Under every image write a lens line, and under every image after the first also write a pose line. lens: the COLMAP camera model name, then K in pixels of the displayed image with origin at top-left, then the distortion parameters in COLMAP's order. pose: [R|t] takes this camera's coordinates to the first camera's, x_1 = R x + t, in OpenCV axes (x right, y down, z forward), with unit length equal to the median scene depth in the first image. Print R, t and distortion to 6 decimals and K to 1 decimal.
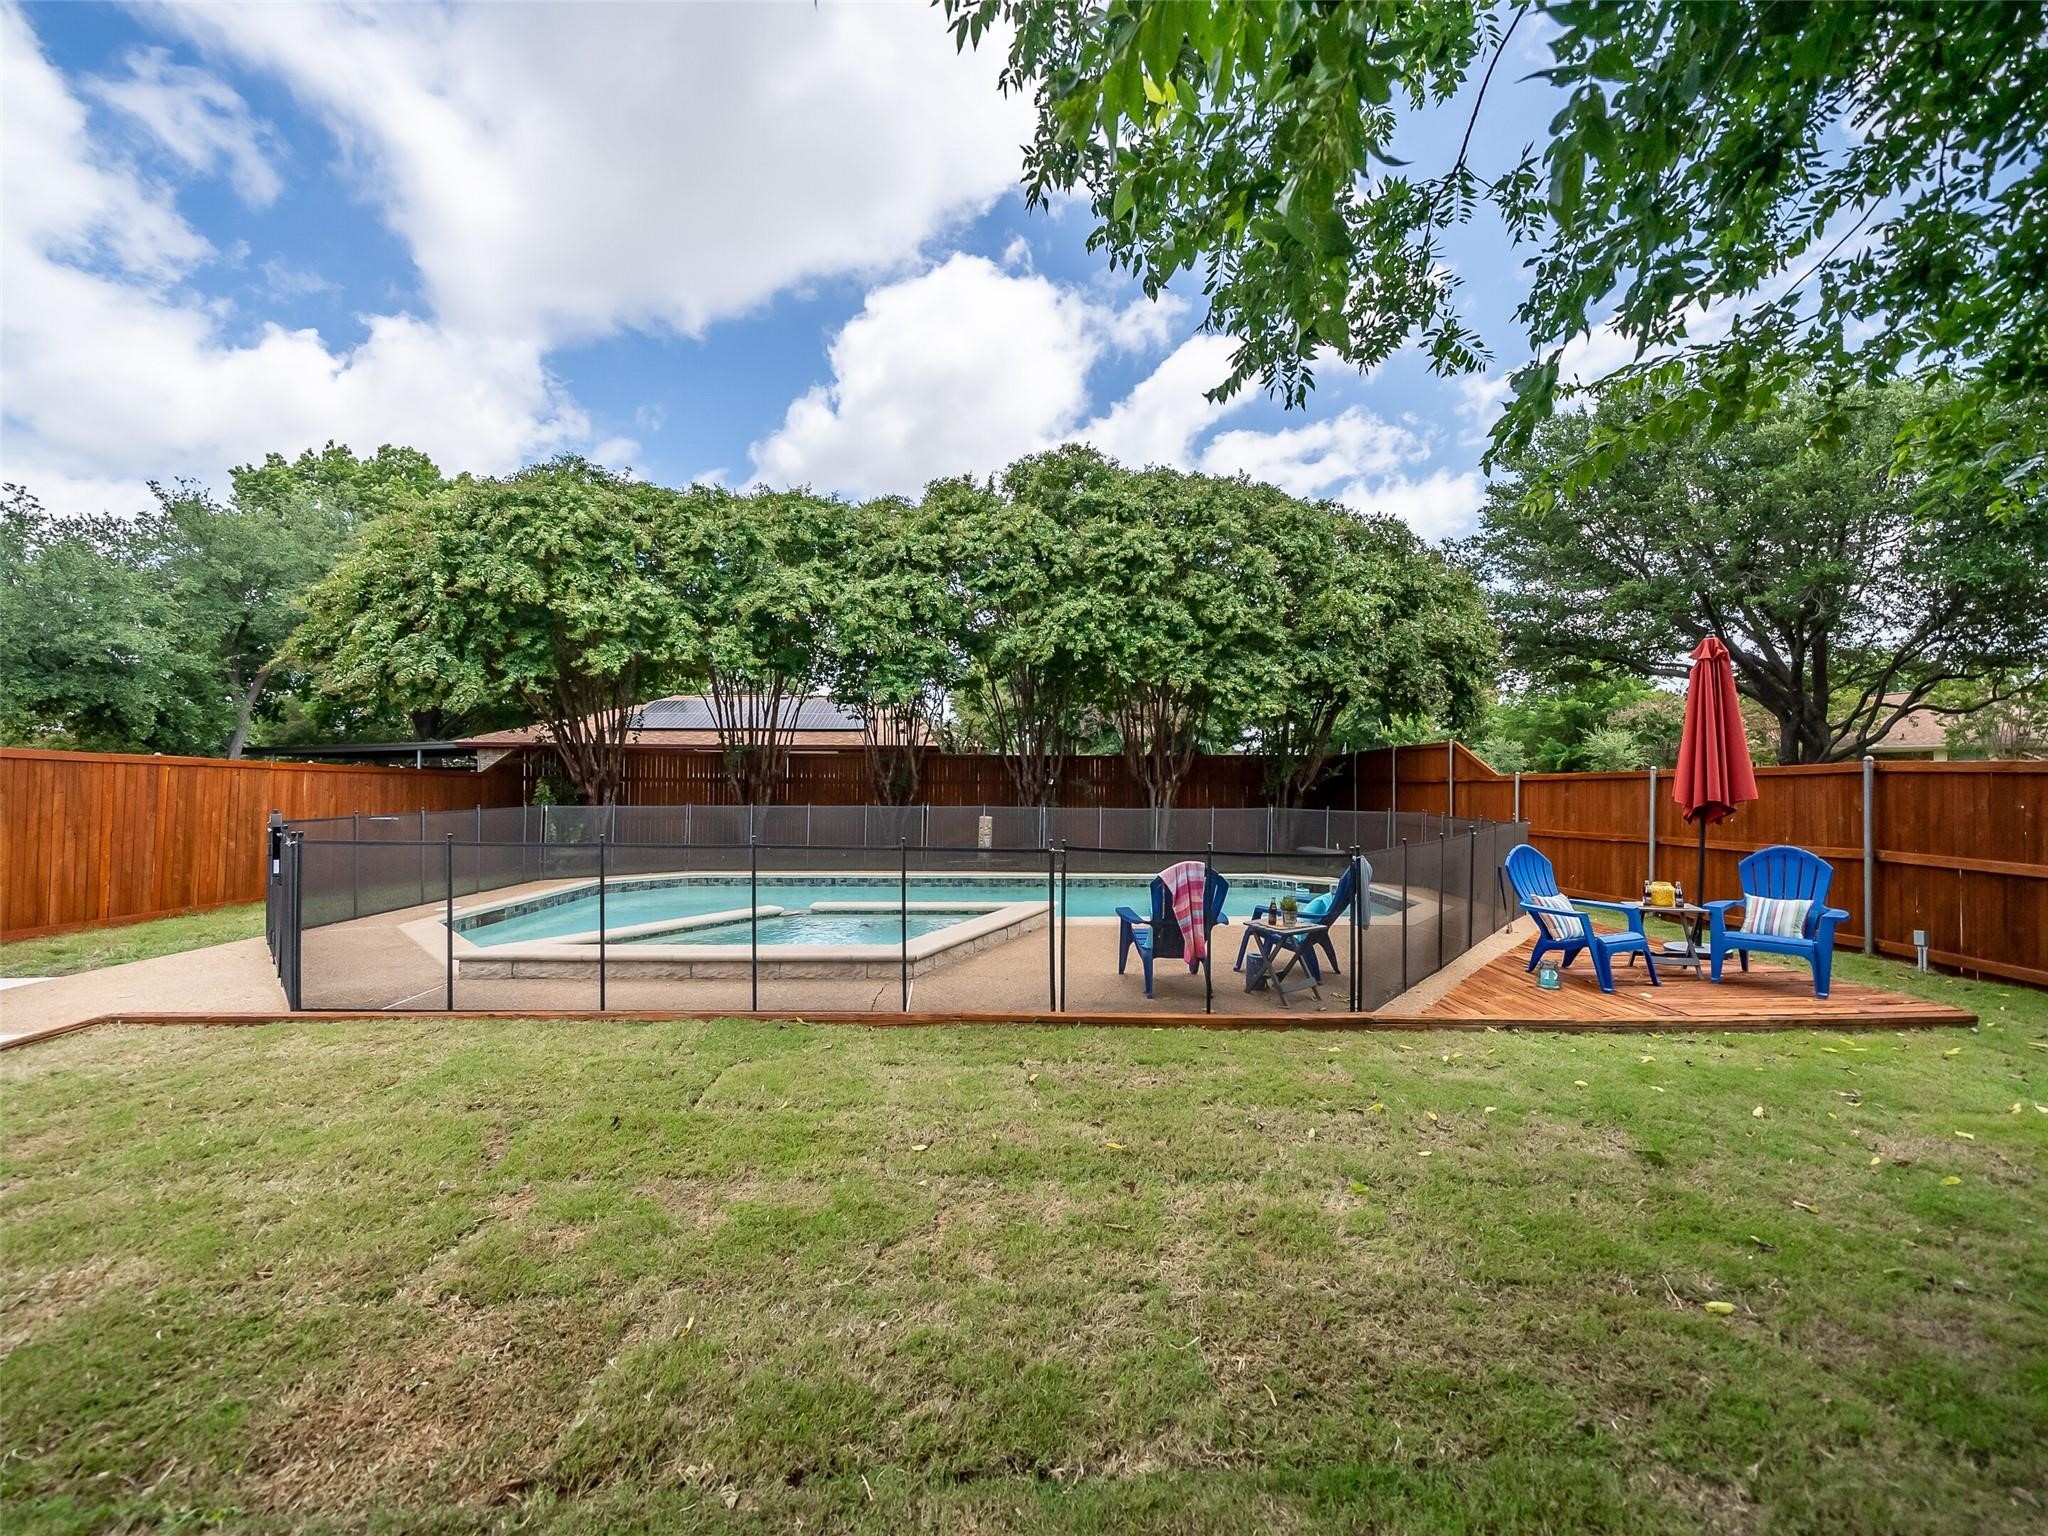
lens RADIAL K [[804.2, 0, 1021.1], [0, 804.2, 774.6], [0, 0, 1]] dist [-0.007867, 0.000067]
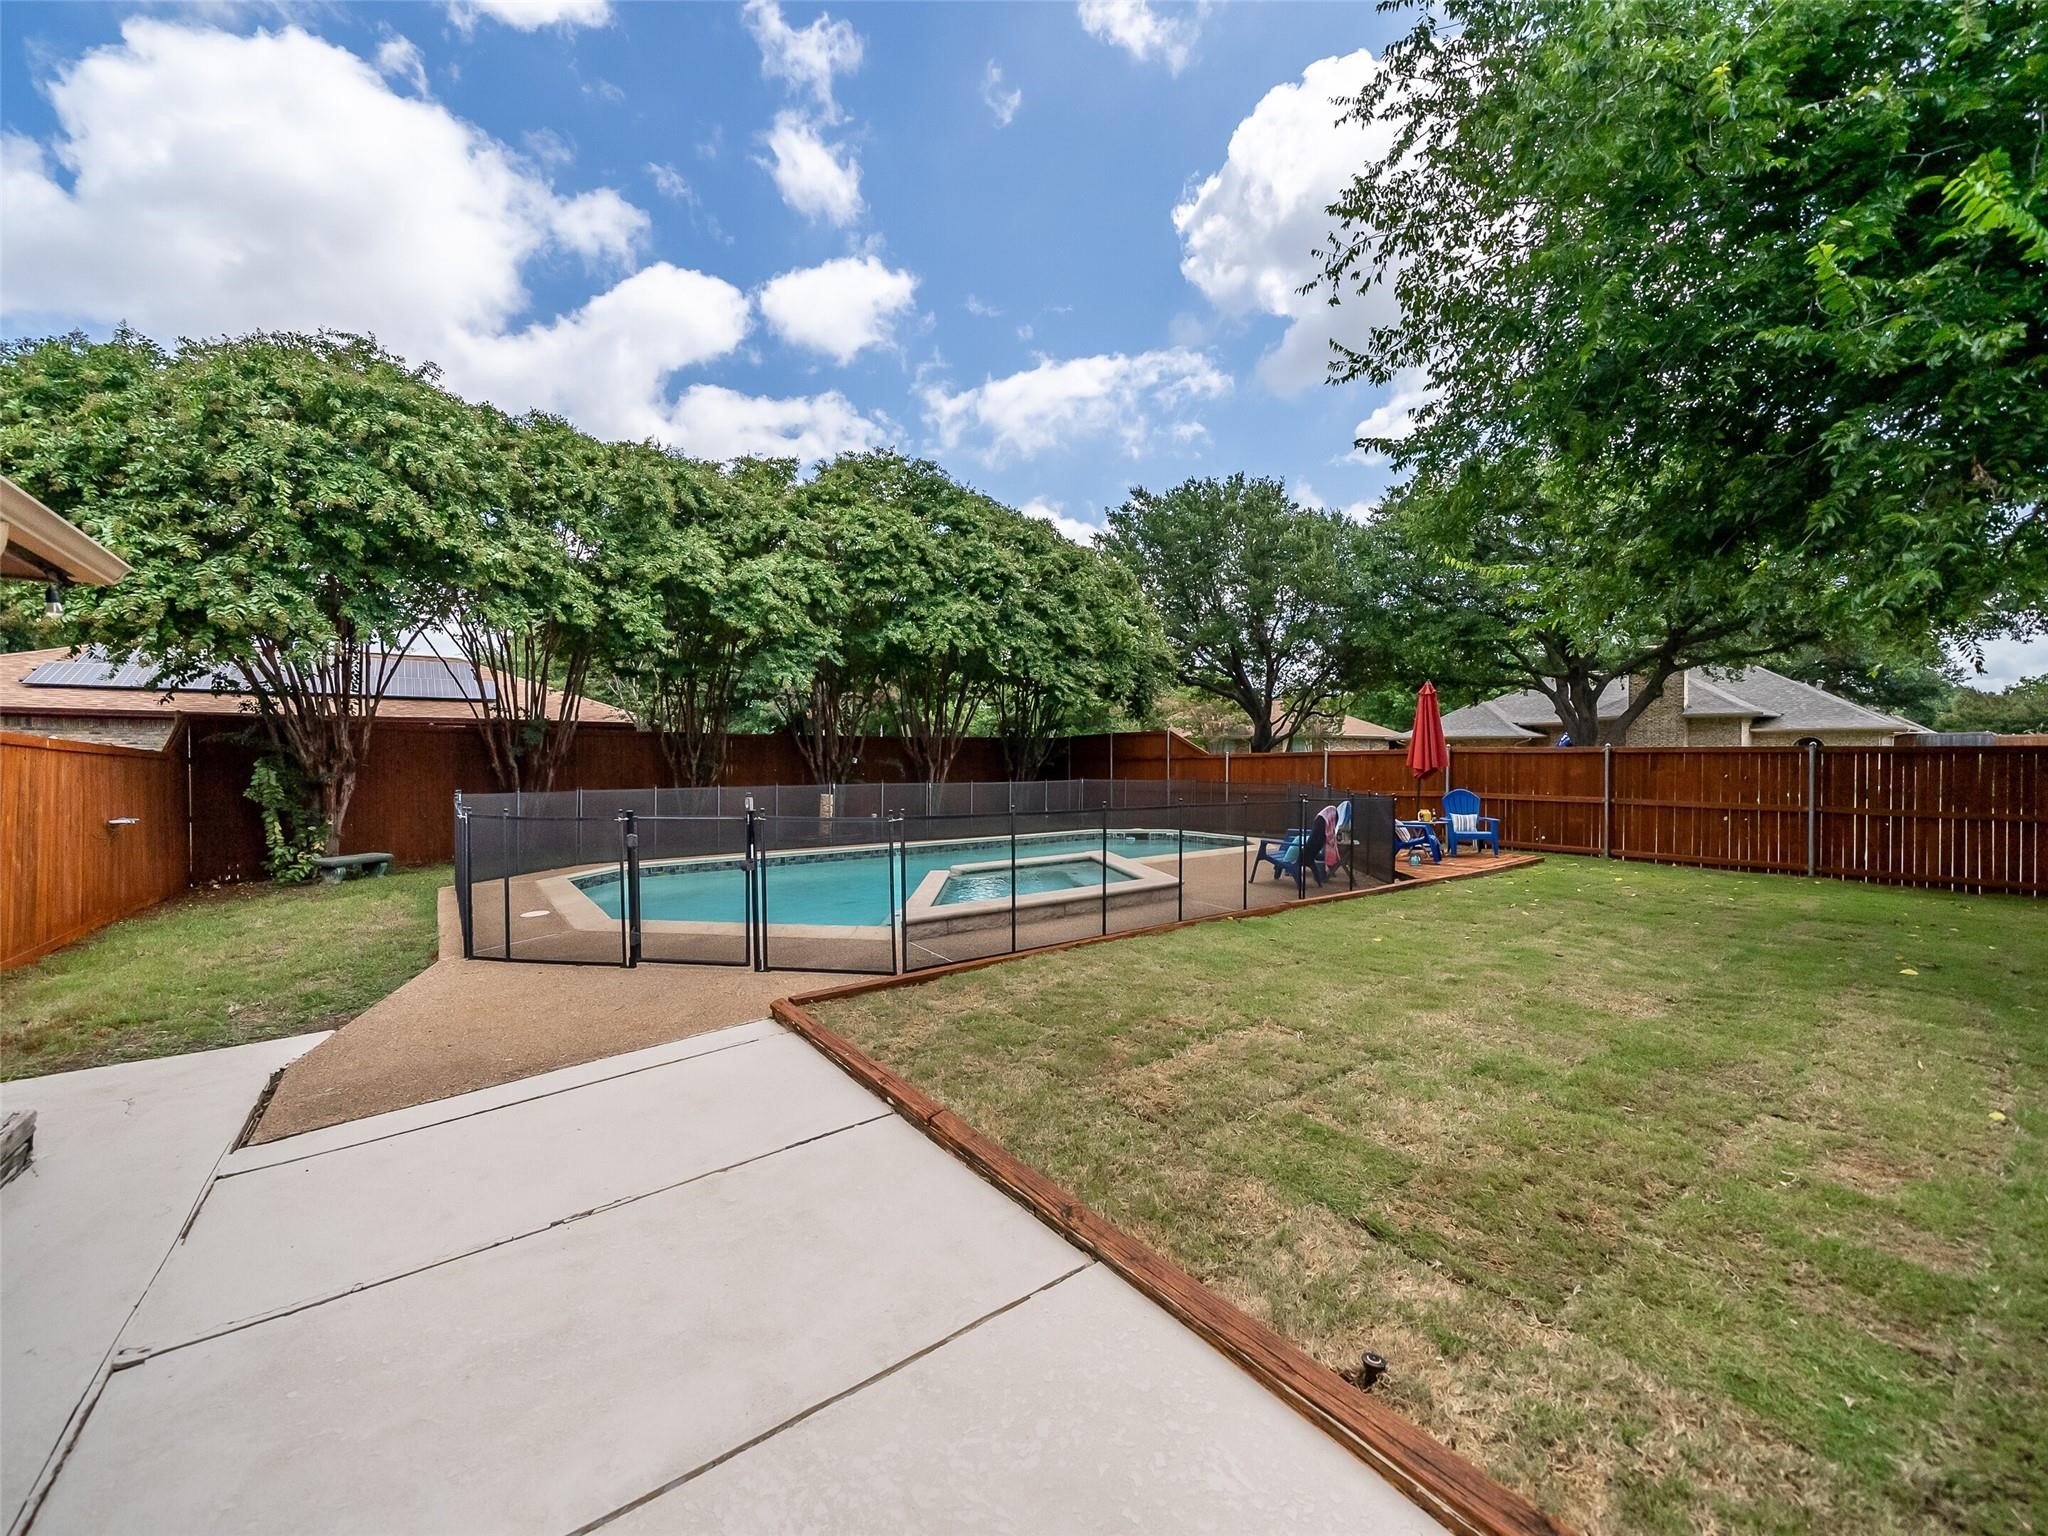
lens RADIAL K [[817.3, 0, 1024.0], [0, 817.3, 768.0], [0, 0, 1]] dist [0.020145, -0.000141]
pose [[0.807271, -0.015891, 0.589967, -0.551475], [0.003743, 0.999755, 0.021807, -0.005317], [-0.590169, -0.015396, 0.807133, -0.009414]]
